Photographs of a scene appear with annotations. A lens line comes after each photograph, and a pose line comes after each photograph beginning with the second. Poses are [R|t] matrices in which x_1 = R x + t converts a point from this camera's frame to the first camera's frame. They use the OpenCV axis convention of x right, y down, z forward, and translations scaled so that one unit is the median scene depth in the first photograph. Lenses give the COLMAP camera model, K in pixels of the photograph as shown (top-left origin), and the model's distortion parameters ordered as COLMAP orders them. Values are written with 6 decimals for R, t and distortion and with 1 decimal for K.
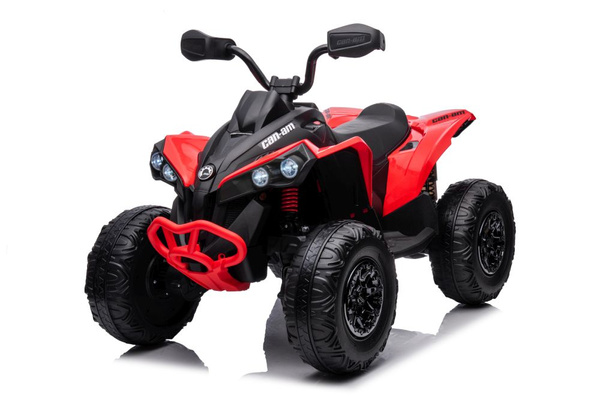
lens RADIAL K [[1166.1, 0, 303.2], [0, 1166.1, 200.3], [0, 0, 1]] dist [0.381922, 0.000000]
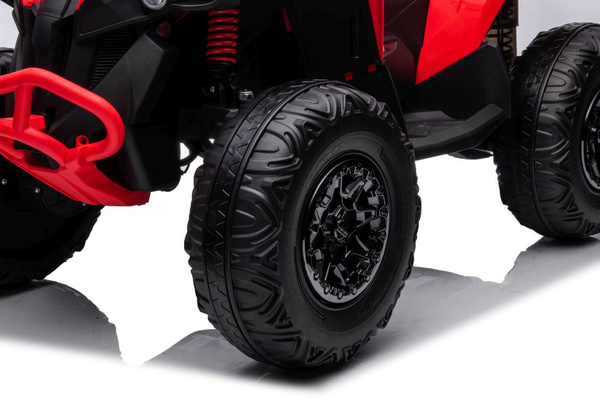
lens RADIAL K [[1211.7, 0, 298.8], [0, 1211.7, 199.1], [0, 0, 1]] dist [0.294027, 0.000000]
pose [[0.995131, 0.040824, -0.089705, 0.076219], [-0.032889, 0.995557, 0.088226, 0.021782], [0.092908, -0.084846, 0.992053, 0.446169]]
